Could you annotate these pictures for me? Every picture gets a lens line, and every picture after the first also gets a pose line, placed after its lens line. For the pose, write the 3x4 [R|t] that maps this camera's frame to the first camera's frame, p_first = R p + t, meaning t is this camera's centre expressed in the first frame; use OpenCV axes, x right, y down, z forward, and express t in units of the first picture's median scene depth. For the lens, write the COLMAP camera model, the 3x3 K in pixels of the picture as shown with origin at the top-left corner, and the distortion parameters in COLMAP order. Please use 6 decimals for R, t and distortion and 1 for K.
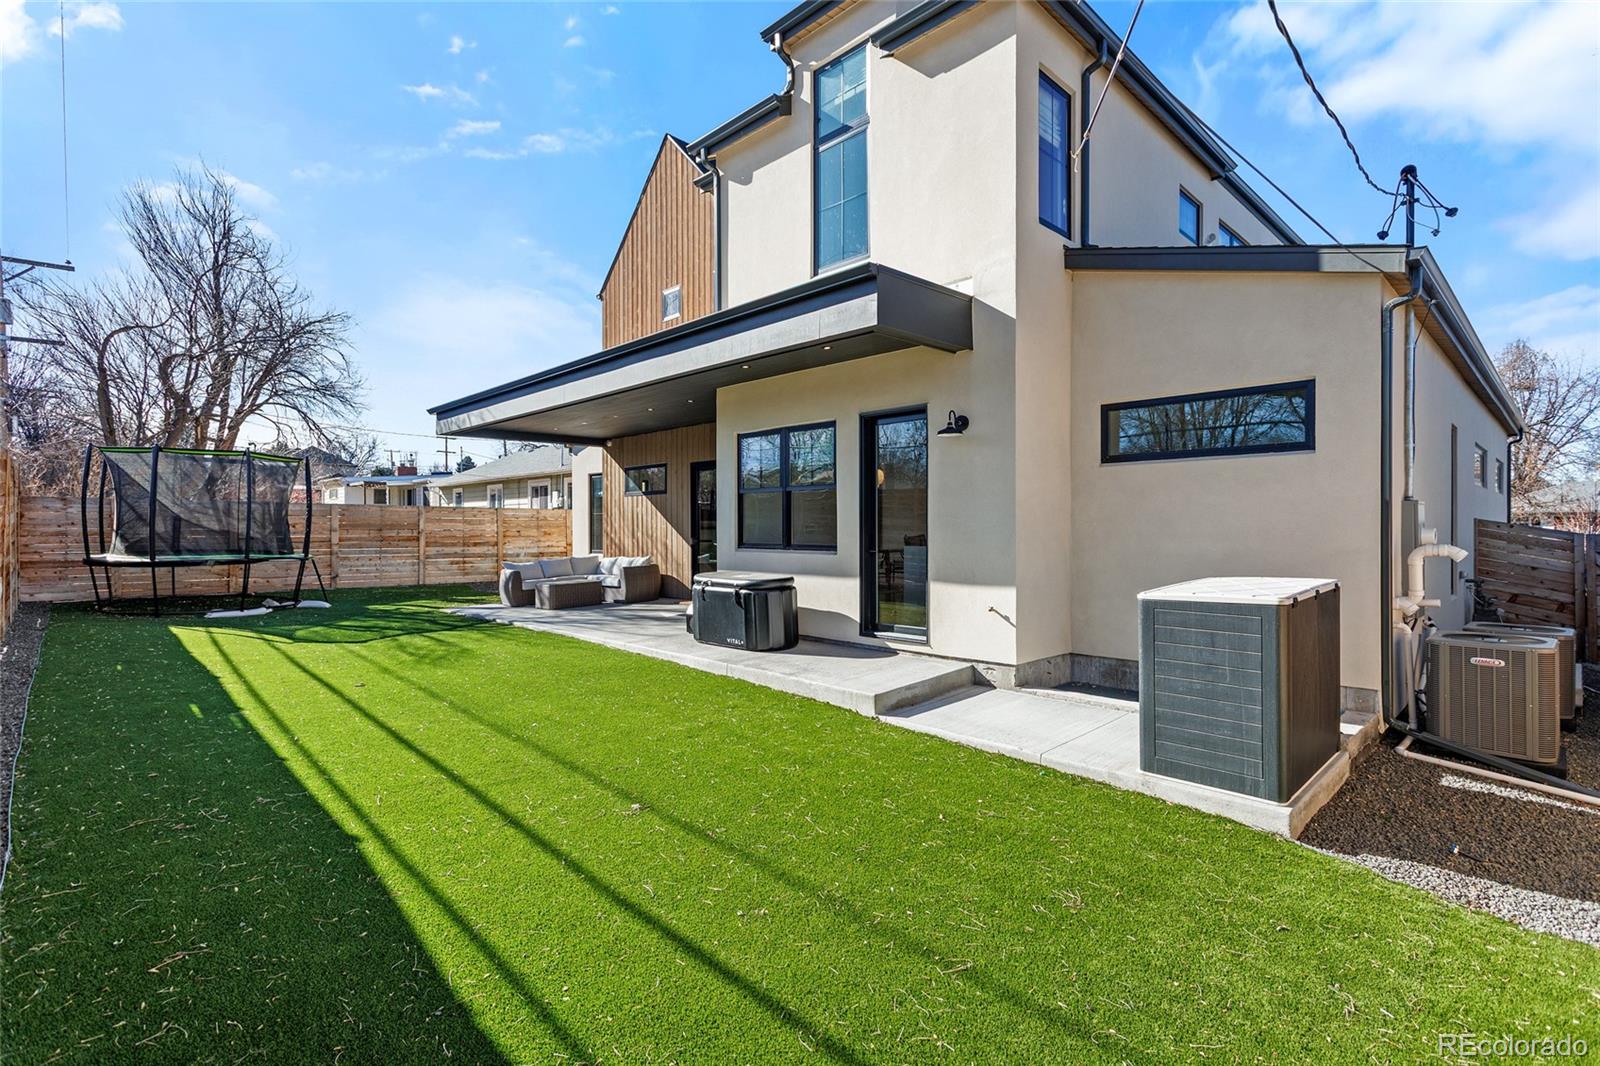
lens RADIAL K [[756.2, 0, 807.3], [0, 756.2, 521.5], [0, 0, 1]] dist [0.002281, 0.000615]
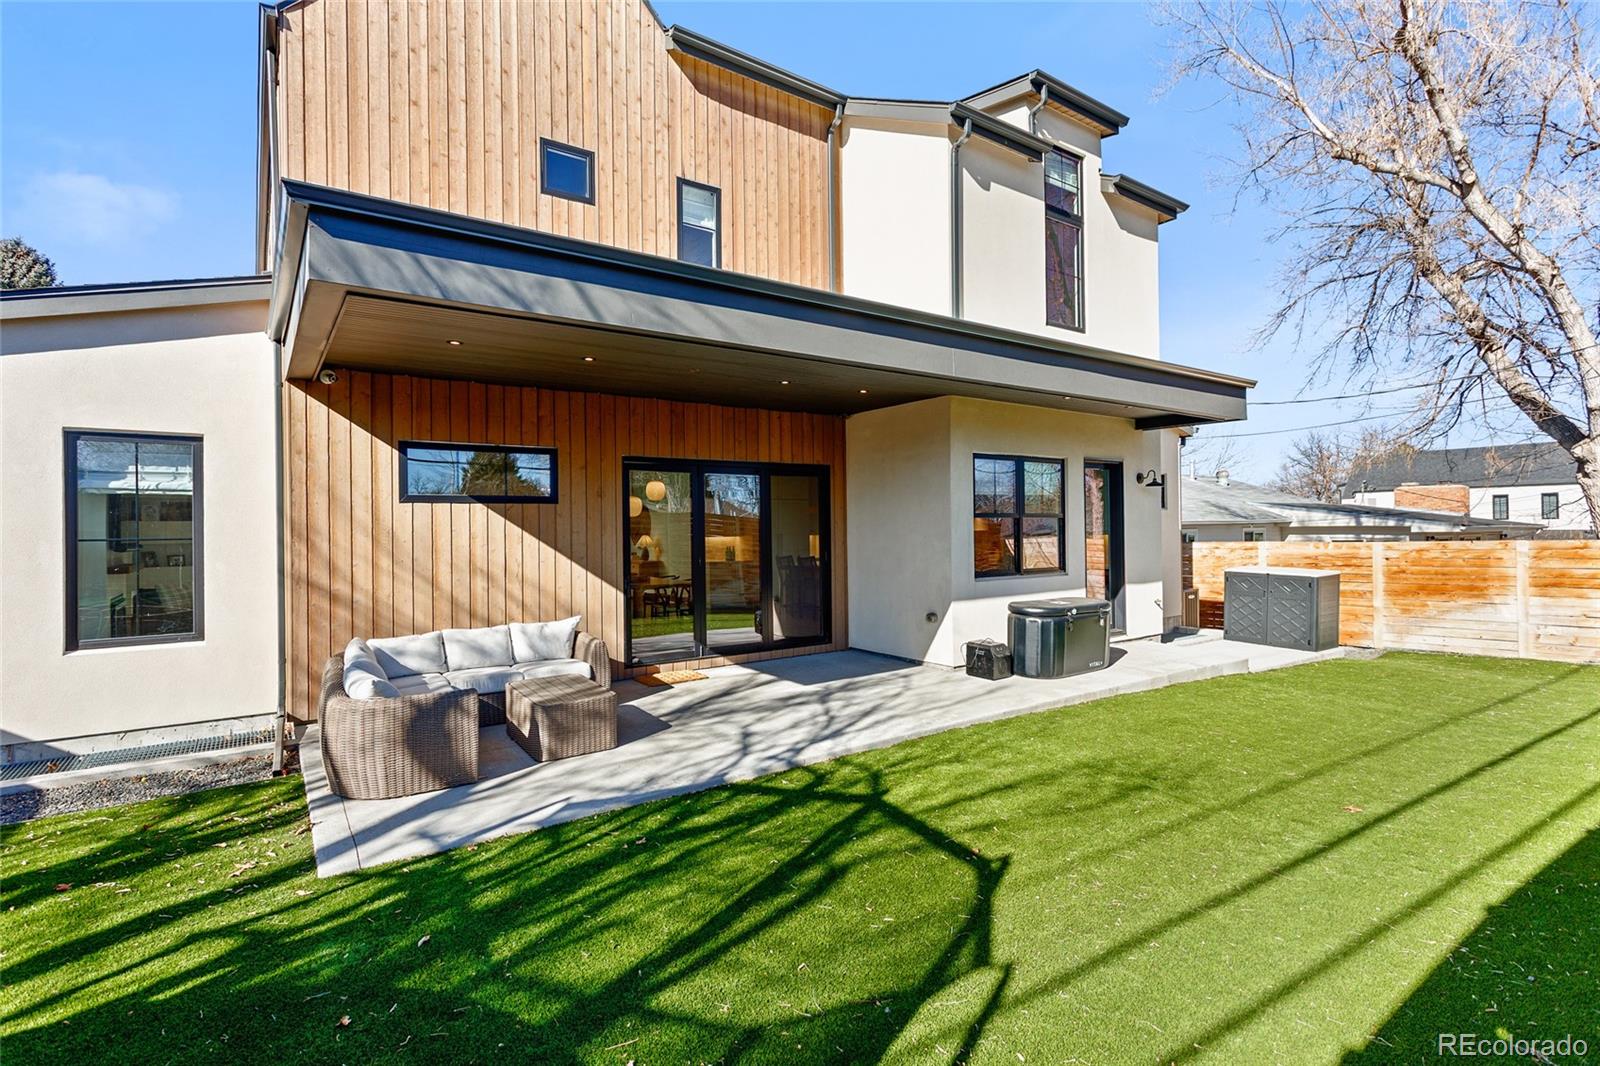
lens RADIAL K [[759.5, 0, 794.9], [0, 759.5, 529.9], [0, 0, 1]] dist [-0.004273, 0.001442]
pose [[0.157859, -0.005310, 0.987447, -1.089625], [0.006544, 0.999969, 0.004331, -0.027503], [-0.987440, 0.005778, 0.157889, 1.124482]]
